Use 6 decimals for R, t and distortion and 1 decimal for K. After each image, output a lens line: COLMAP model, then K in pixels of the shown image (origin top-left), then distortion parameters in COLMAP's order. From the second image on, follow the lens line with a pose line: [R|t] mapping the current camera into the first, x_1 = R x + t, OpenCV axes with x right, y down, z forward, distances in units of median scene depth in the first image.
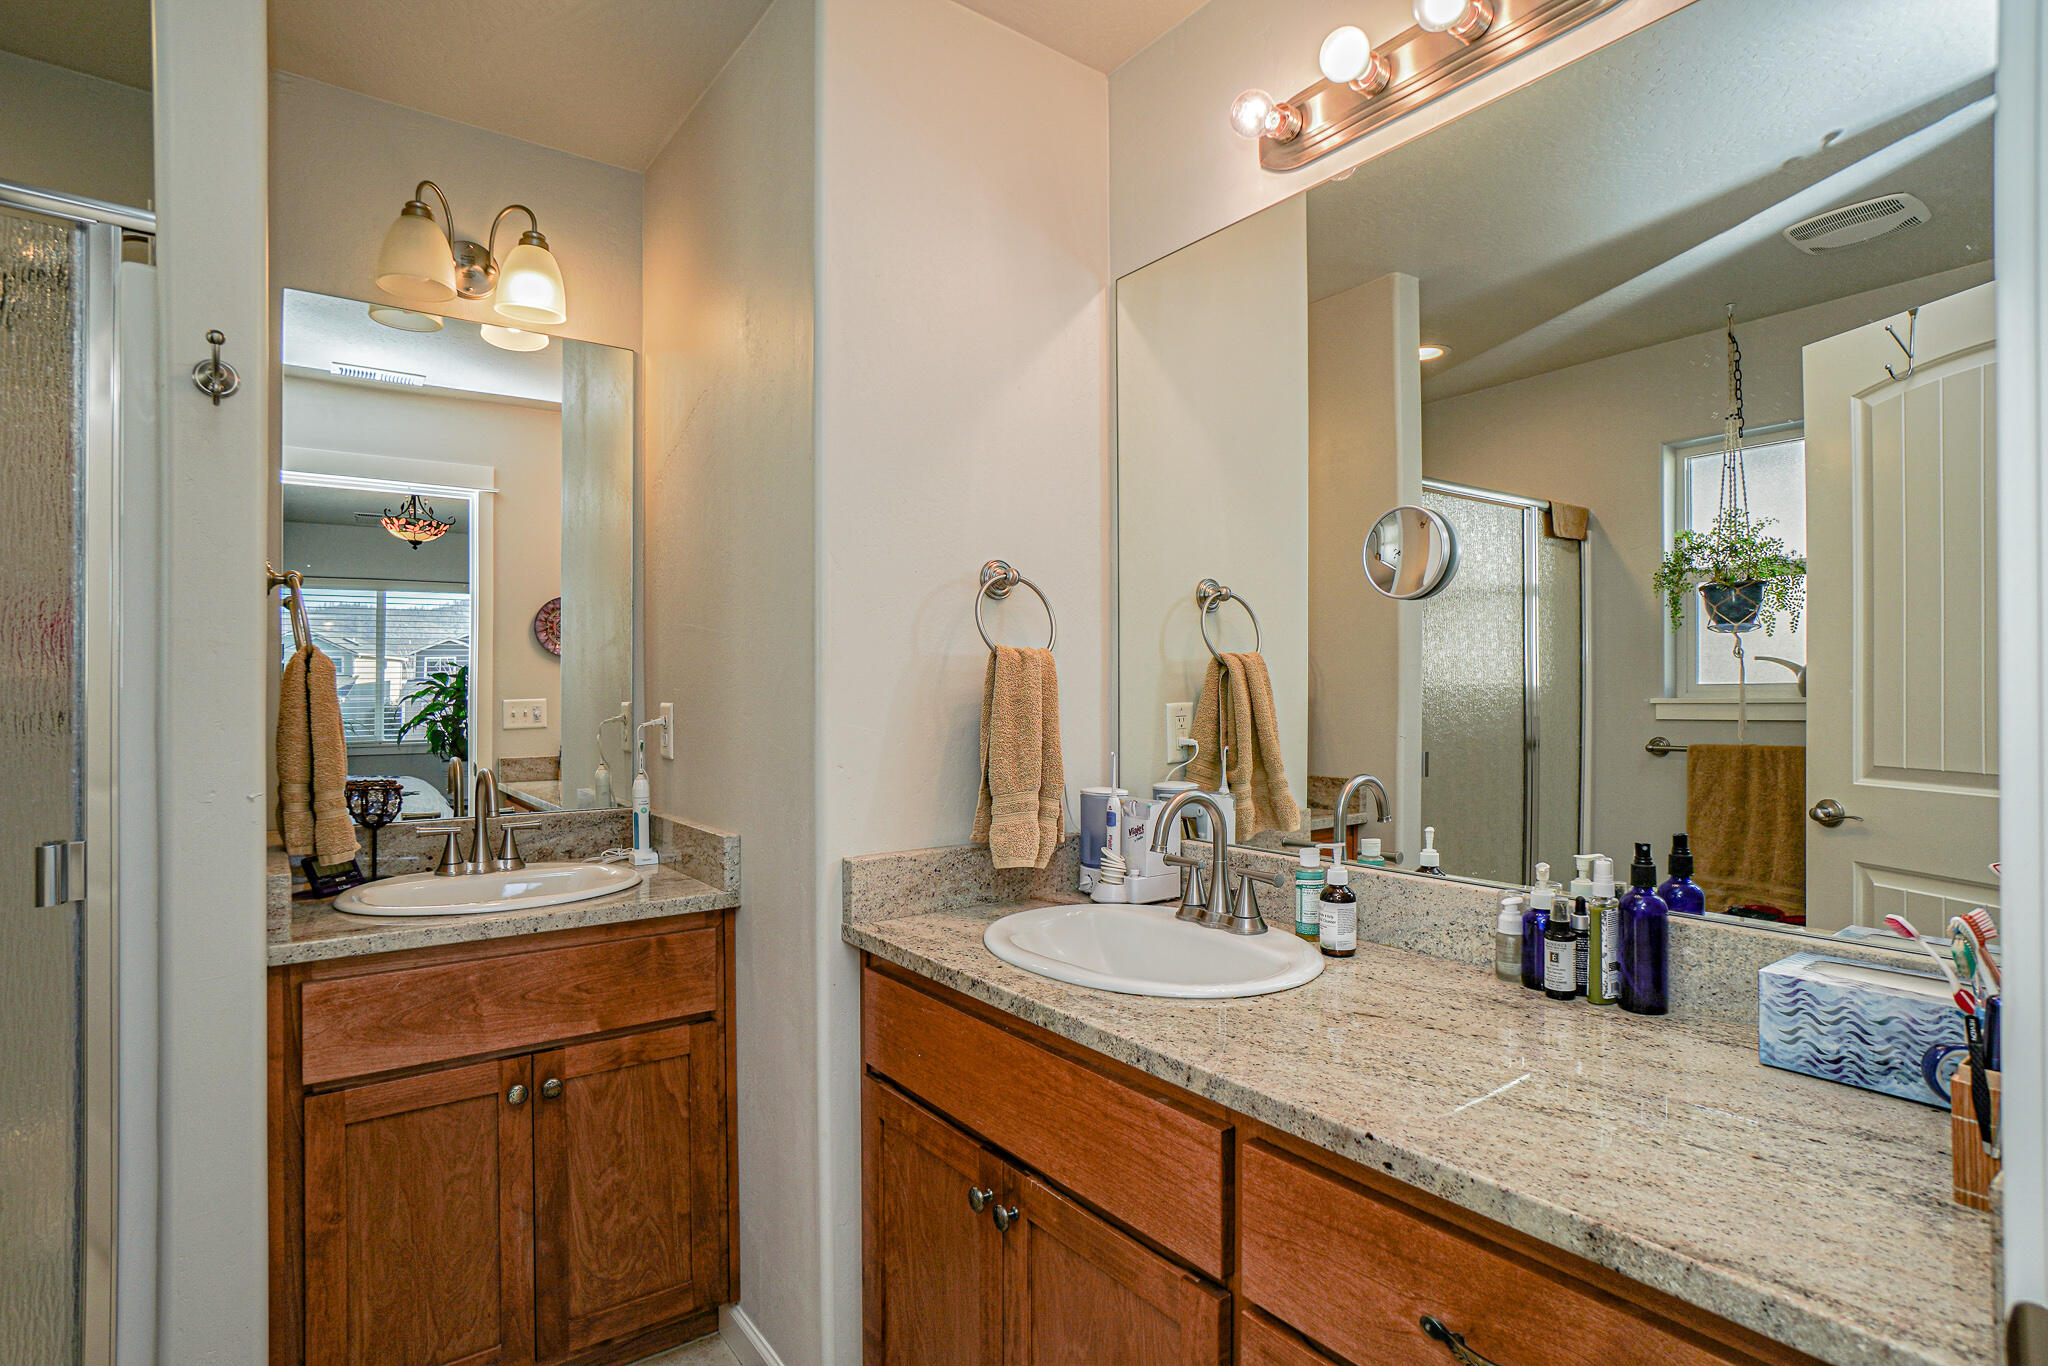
lens RADIAL K [[993.3, 0, 1014.1], [0, 993.3, 682.1], [0, 0, 1]] dist [-0.049928, 0.022395]
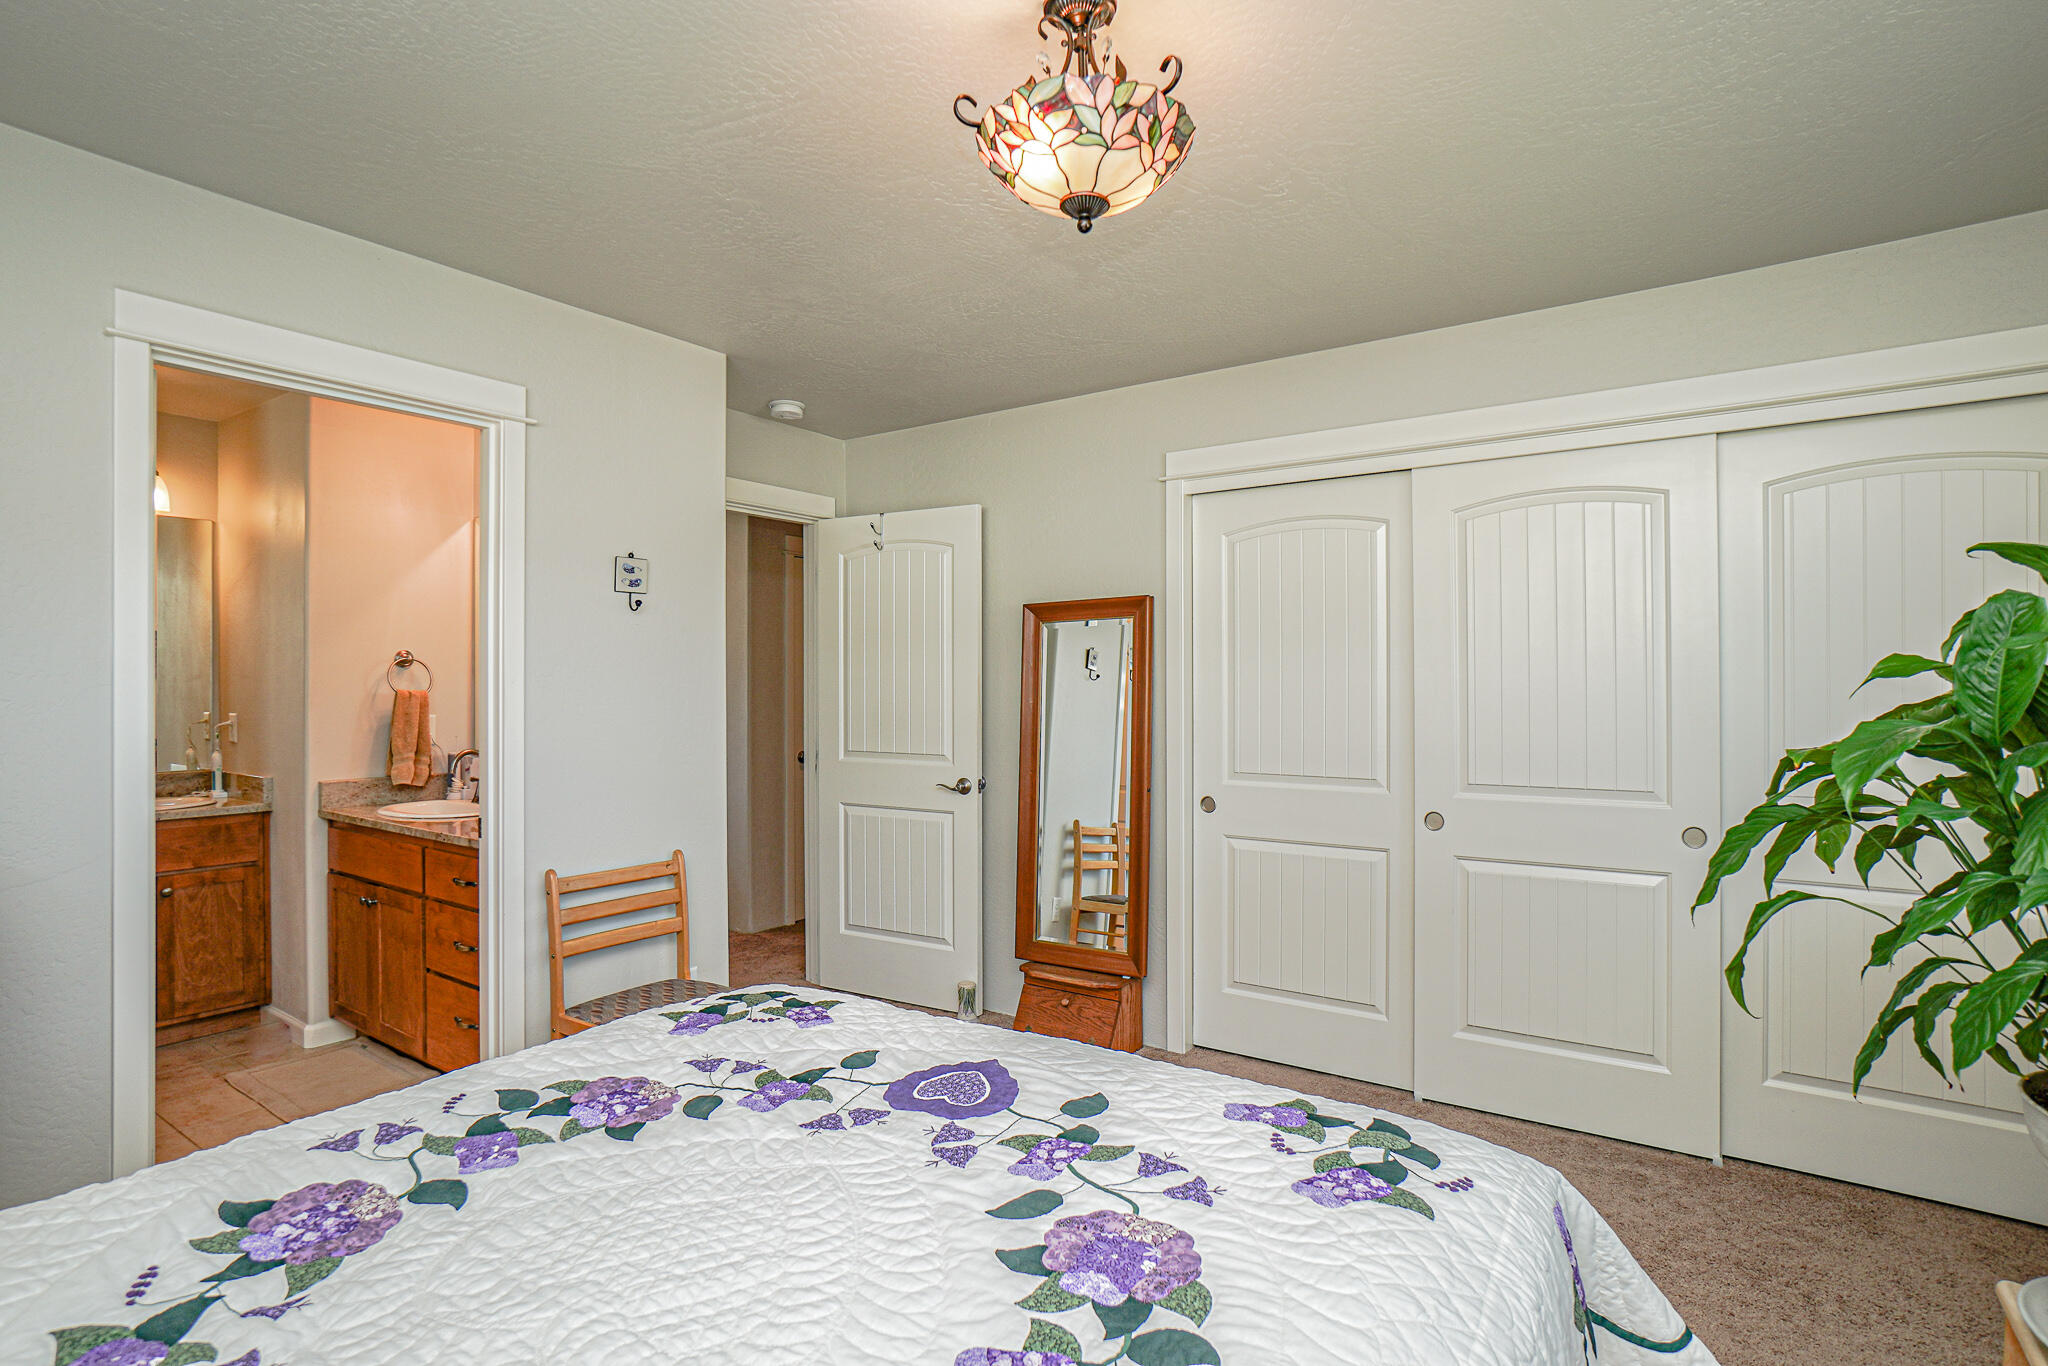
lens RADIAL K [[993.3, 0, 1014.1], [0, 993.3, 682.1], [0, 0, 1]] dist [-0.049928, 0.022395]
pose [[0.947905, 0.005629, 0.318503, 0.582210], [-0.009125, 0.999913, 0.009485, -0.084502], [-0.318422, -0.011898, 0.947874, -1.521637]]
